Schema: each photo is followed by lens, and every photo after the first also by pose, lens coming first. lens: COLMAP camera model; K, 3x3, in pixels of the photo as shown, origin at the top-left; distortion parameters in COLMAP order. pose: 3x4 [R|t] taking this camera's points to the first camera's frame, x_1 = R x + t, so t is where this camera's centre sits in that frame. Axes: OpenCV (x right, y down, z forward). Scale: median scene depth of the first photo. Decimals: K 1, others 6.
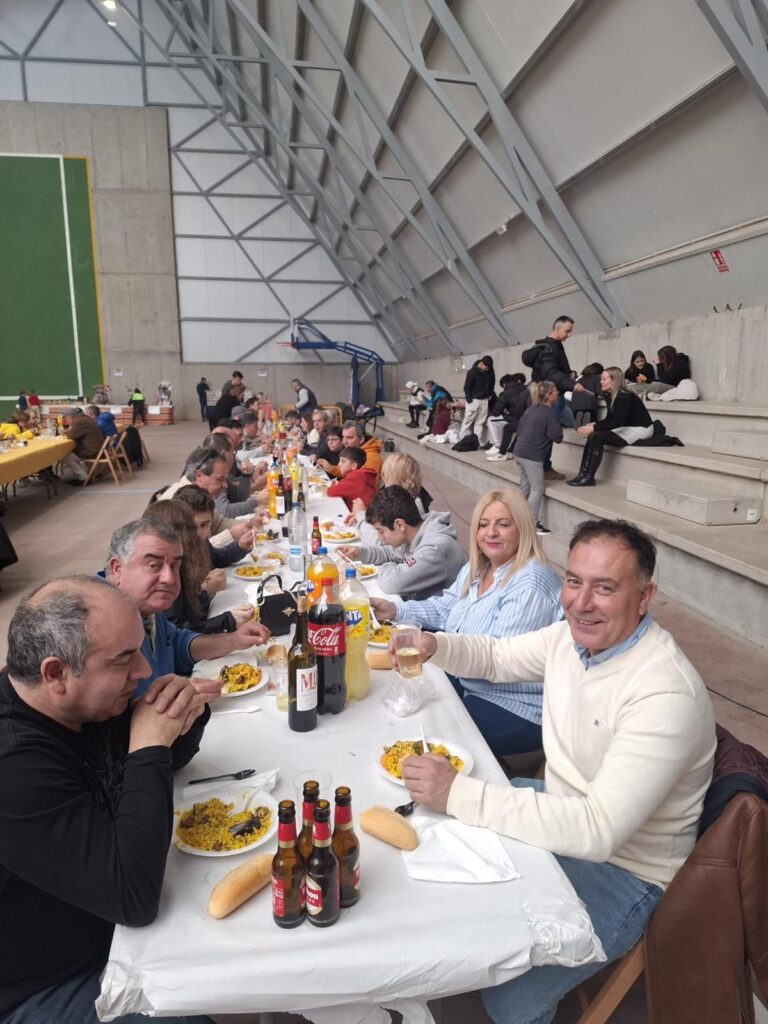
lens RADIAL K [[726.6, 0, 408.5], [0, 726.6, 512.1], [0, 0, 1]] dist [0.054133, -0.044266]
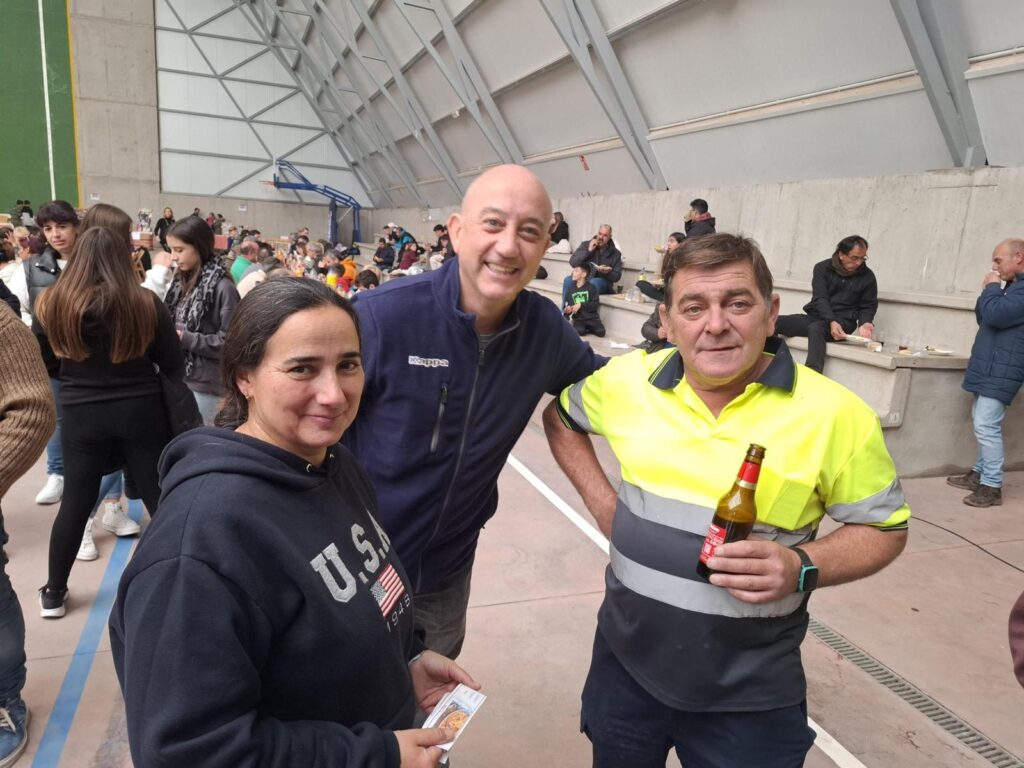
lens RADIAL K [[726.6, 0, 529.1], [0, 726.6, 392.6], [0, 0, 1]] dist [0.054133, -0.044266]
pose [[0.980008, 0.026408, 0.197200, 0.006116], [-0.034402, 0.998715, 0.037221, 0.026657], [-0.195964, -0.043261, 0.979656, -0.154439]]
